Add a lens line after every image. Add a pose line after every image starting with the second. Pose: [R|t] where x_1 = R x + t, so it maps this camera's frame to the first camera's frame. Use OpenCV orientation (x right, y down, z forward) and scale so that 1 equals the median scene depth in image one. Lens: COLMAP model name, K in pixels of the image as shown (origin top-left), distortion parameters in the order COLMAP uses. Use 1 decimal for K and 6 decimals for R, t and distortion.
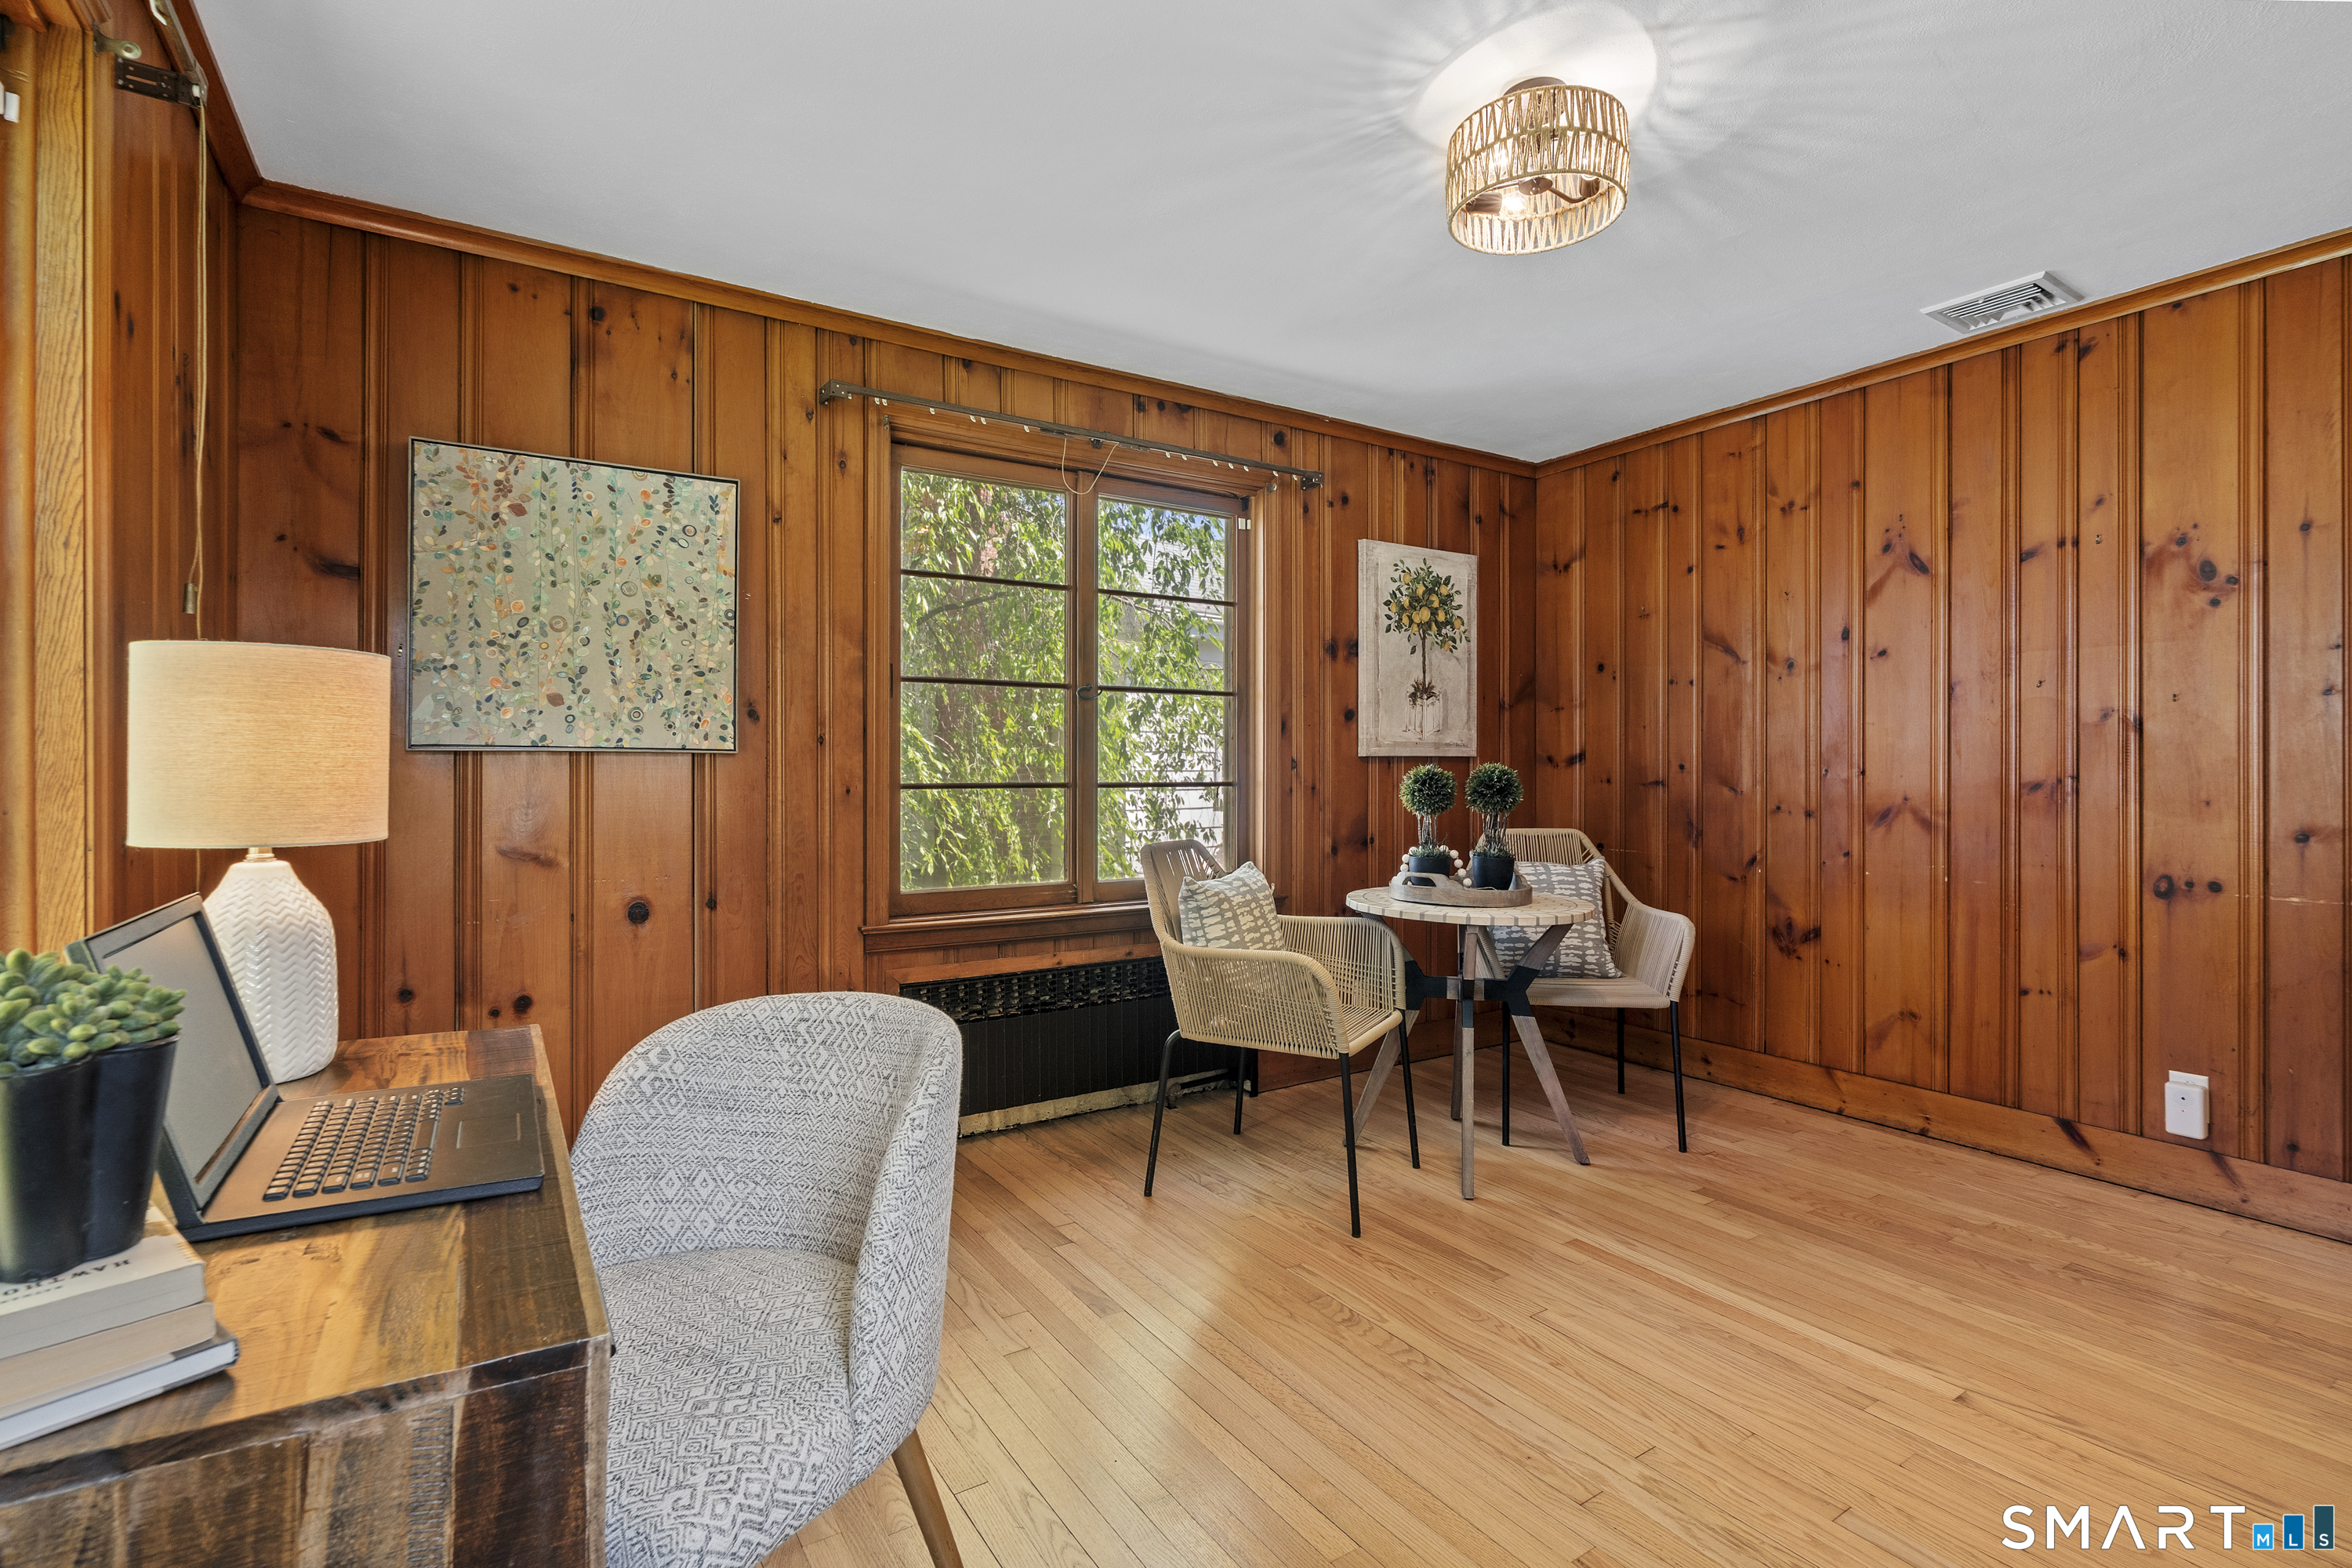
lens RADIAL K [[1067.1, 0, 1172.1], [0, 1067.1, 769.4], [0, 0, 1]] dist [-0.010655, 0.003816]
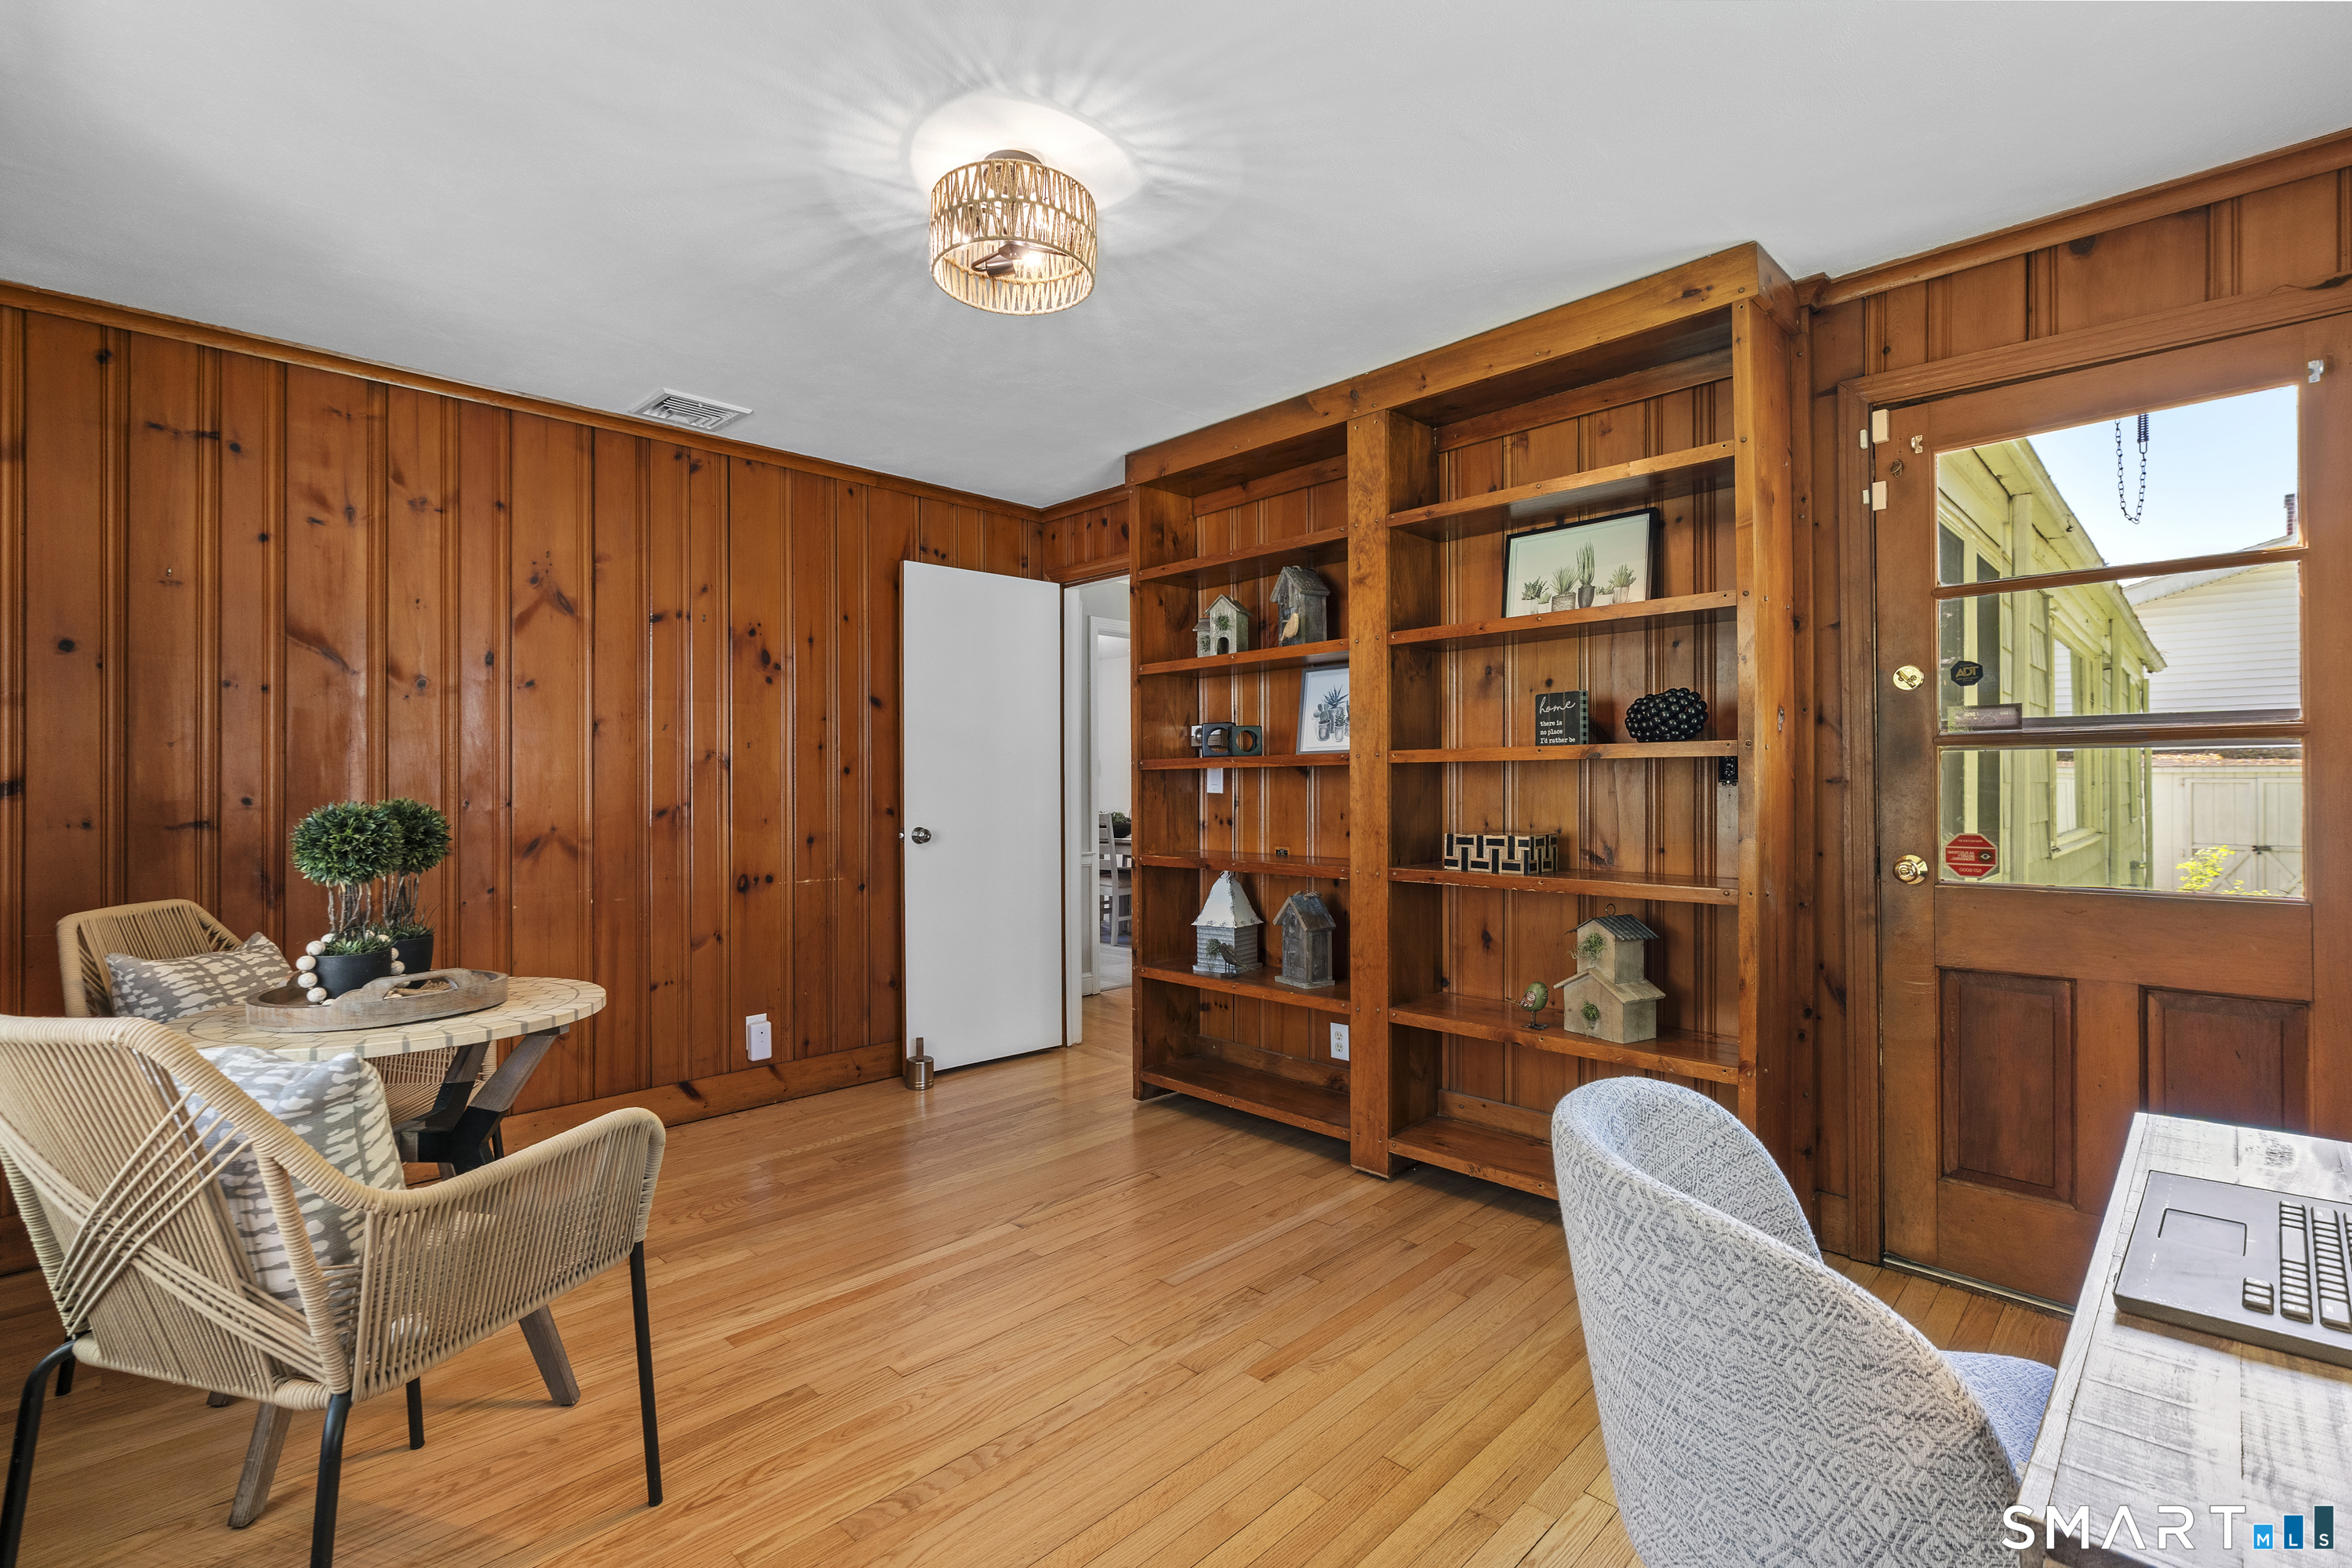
lens RADIAL K [[1067.1, 0, 1138.0], [0, 1067.1, 775.7], [0, 0, 1]] dist [-0.010655, 0.003816]
pose [[-0.191254, 0.006568, 0.981519, -0.413470], [0.007097, 0.999961, -0.005308, -0.013661], [-0.981515, 0.005951, -0.191293, 0.618840]]
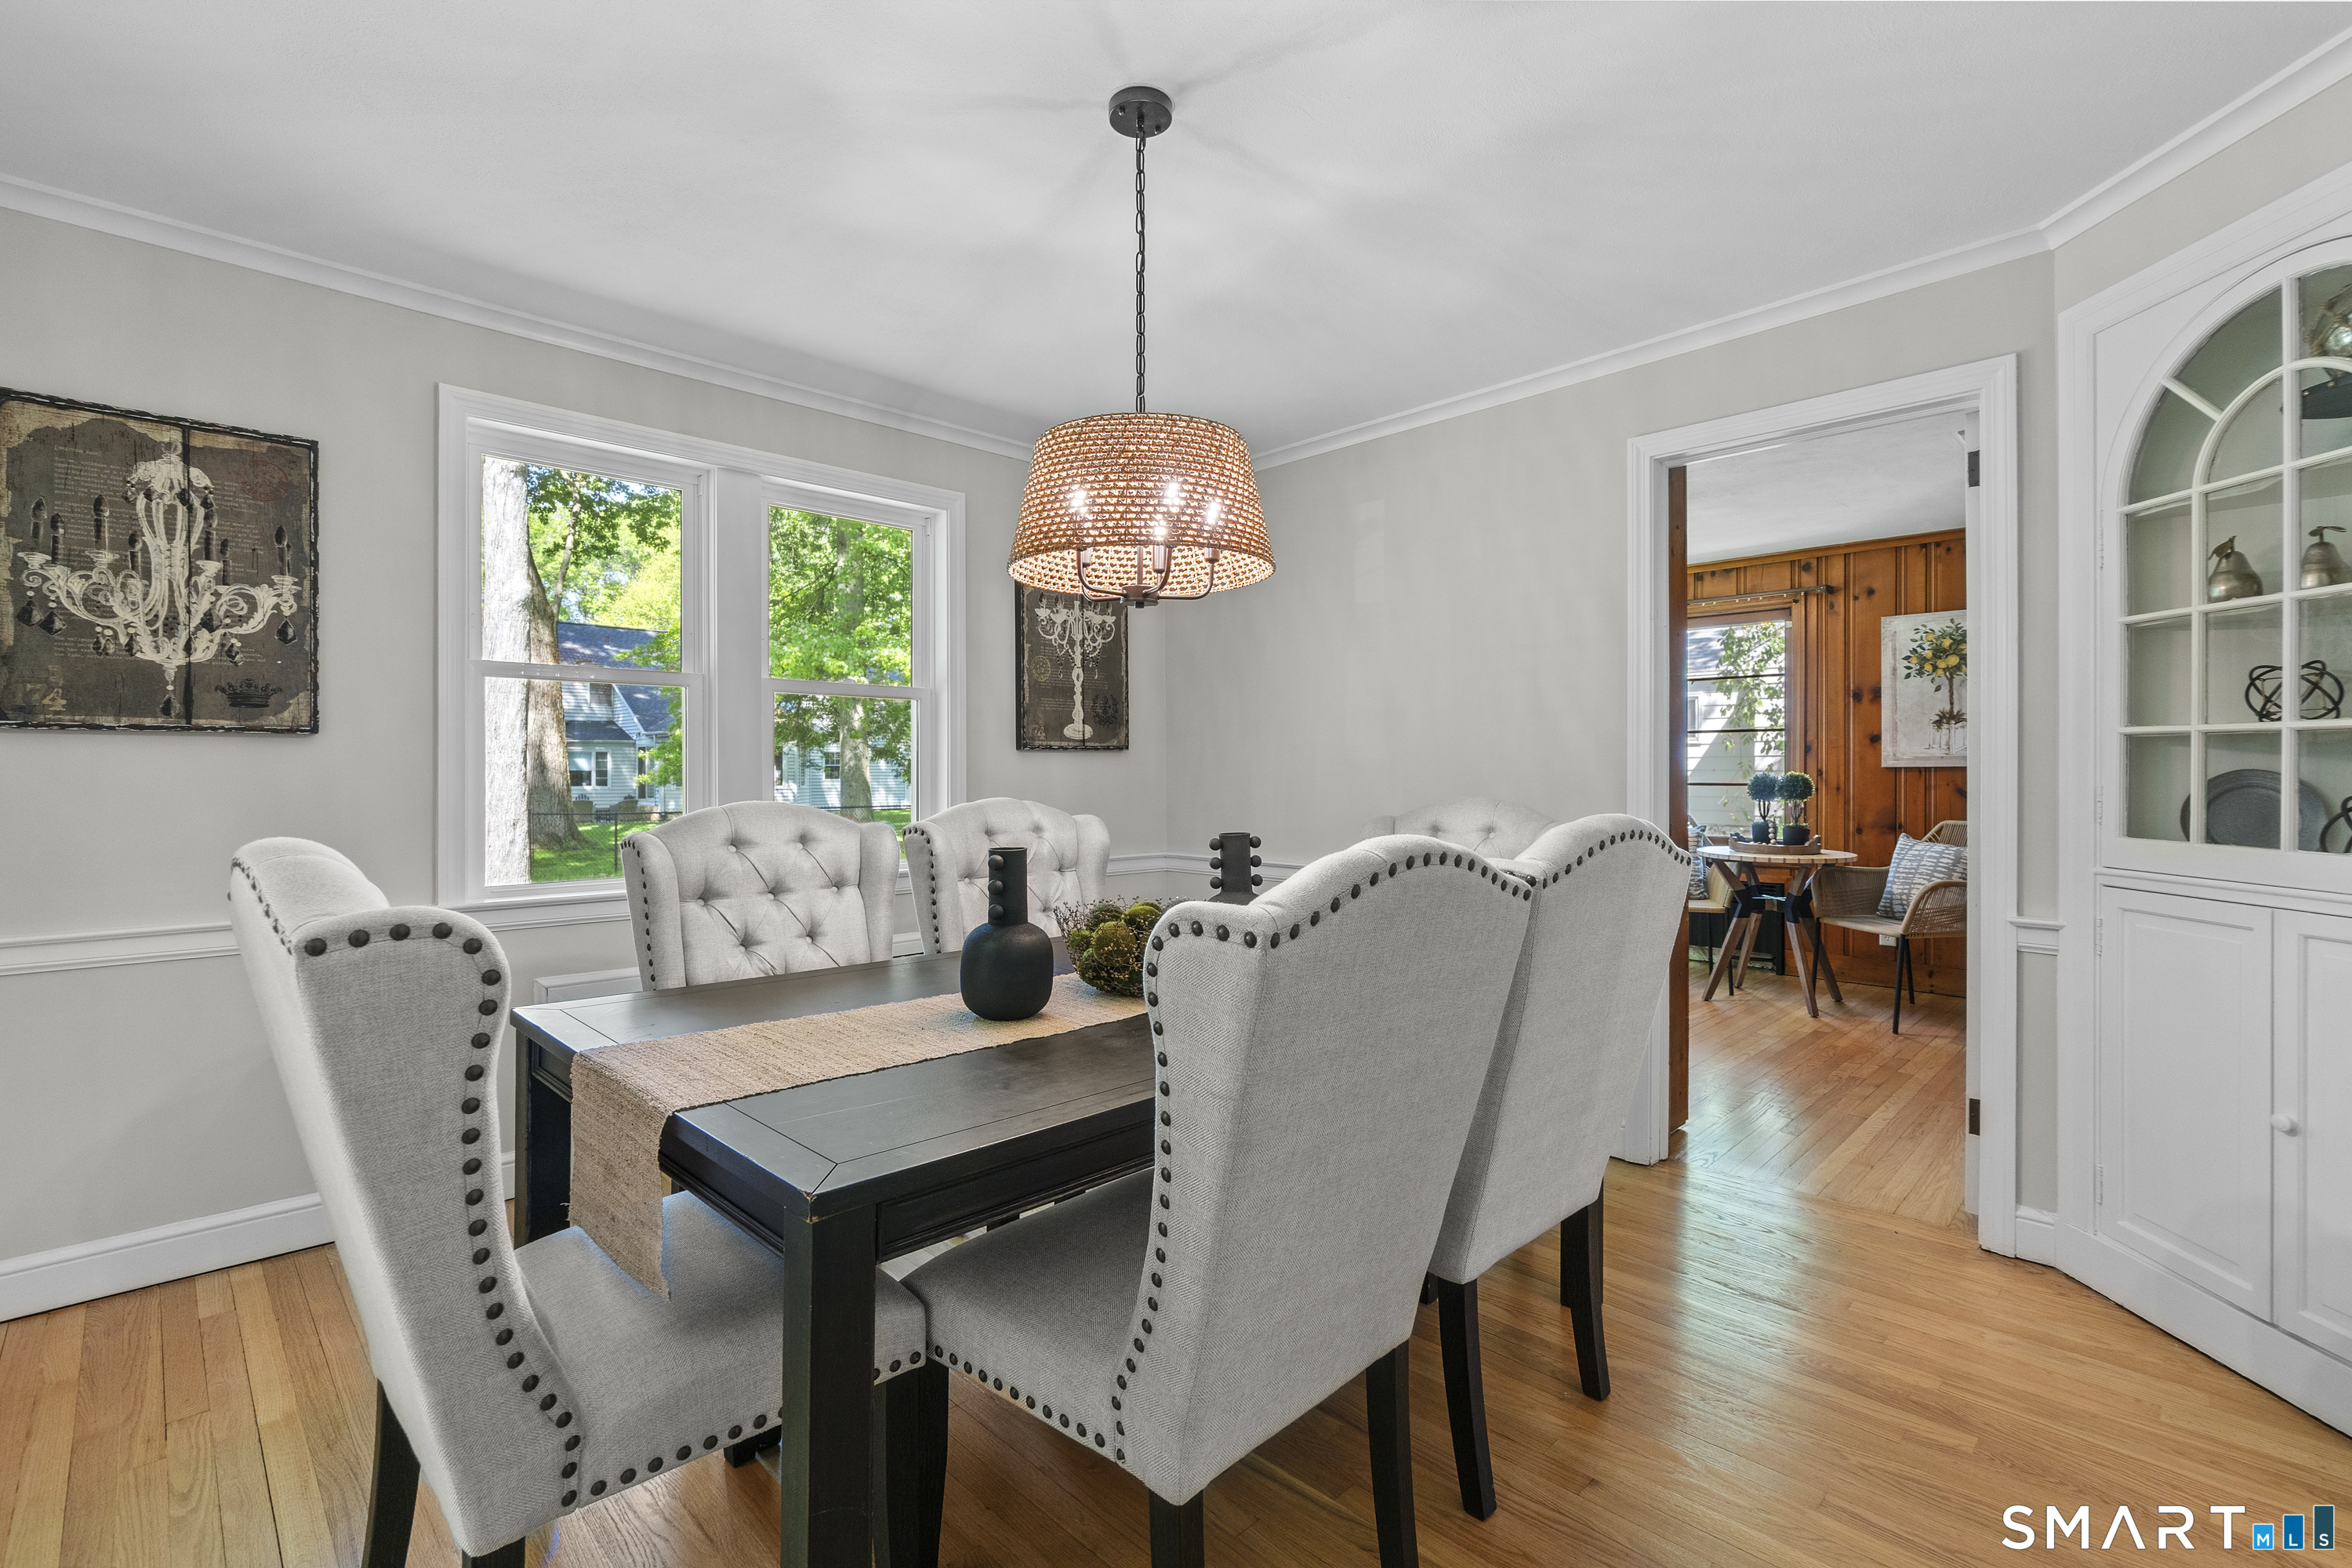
lens RADIAL K [[1067.1, 0, 1145.3], [0, 1067.1, 768.8], [0, 0, 1]] dist [-0.010655, 0.003816]
pose [[0.206053, -0.000572, -0.978541, 1.616980], [-0.001870, 0.999998, -0.000978, -0.007921], [0.978539, 0.002031, 0.206051, -0.320793]]
